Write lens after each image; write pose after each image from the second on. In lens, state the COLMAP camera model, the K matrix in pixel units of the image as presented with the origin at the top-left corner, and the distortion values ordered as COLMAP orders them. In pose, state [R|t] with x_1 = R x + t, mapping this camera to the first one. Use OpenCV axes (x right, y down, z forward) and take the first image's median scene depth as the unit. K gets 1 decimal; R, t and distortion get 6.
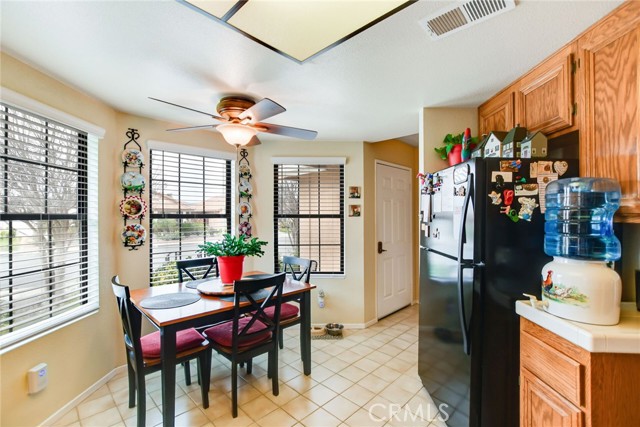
lens RADIAL K [[284.3, 0, 317.2], [0, 284.3, 217.0], [0, 0, 1]] dist [-0.017790, 0.000443]
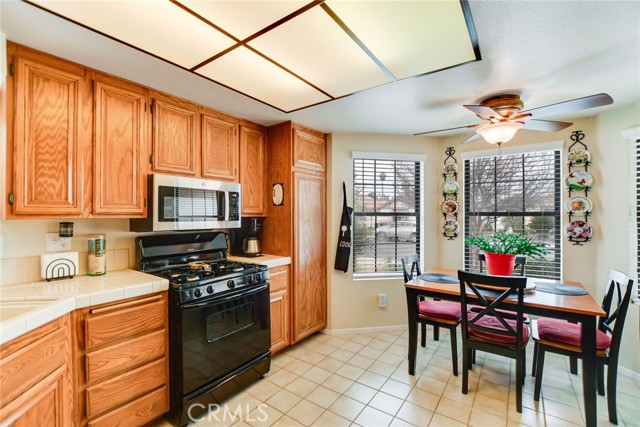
lens RADIAL K [[284.3, 0, 317.2], [0, 284.3, 217.0], [0, 0, 1]] dist [-0.017790, 0.000443]
pose [[0.139164, 0.010158, -0.990217, 0.589697], [-0.002524, 0.999948, 0.009903, -0.000425], [0.990266, 0.001121, 0.139182, 0.212071]]
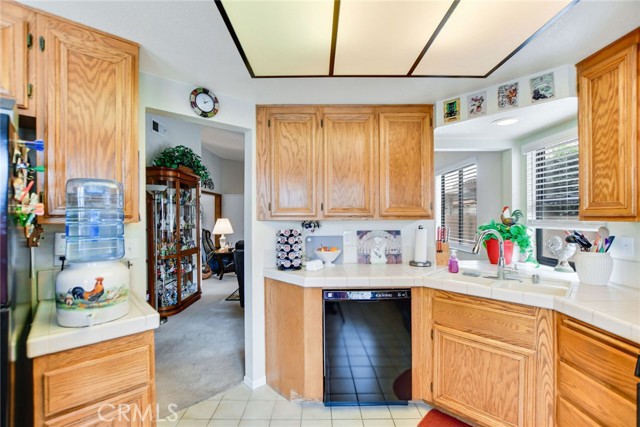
lens RADIAL K [[284.3, 0, 317.2], [0, 284.3, 217.0], [0, 0, 1]] dist [-0.017790, 0.000443]
pose [[-0.692588, -0.000923, 0.721333, -0.172181], [0.004365, 0.999976, 0.005471, -0.003869], [-0.721320, 0.006938, -0.692567, 0.586223]]
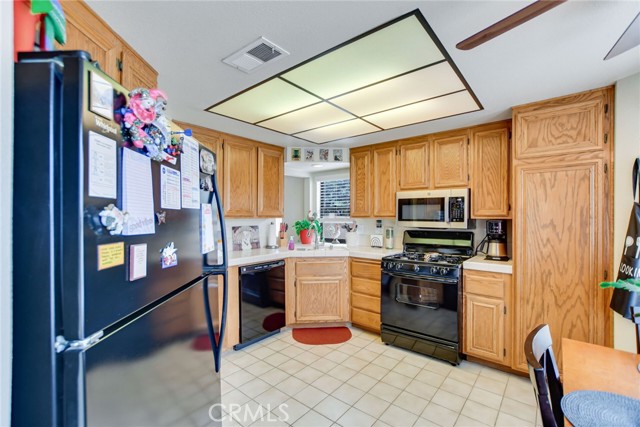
lens RADIAL K [[284.3, 0, 317.2], [0, 284.3, 217.0], [0, 0, 1]] dist [-0.017790, 0.000443]
pose [[-0.997434, 0.000422, -0.071593, 0.180707], [-0.000035, 0.999980, 0.006380, -0.004316], [0.071594, 0.006366, -0.997414, 1.222419]]
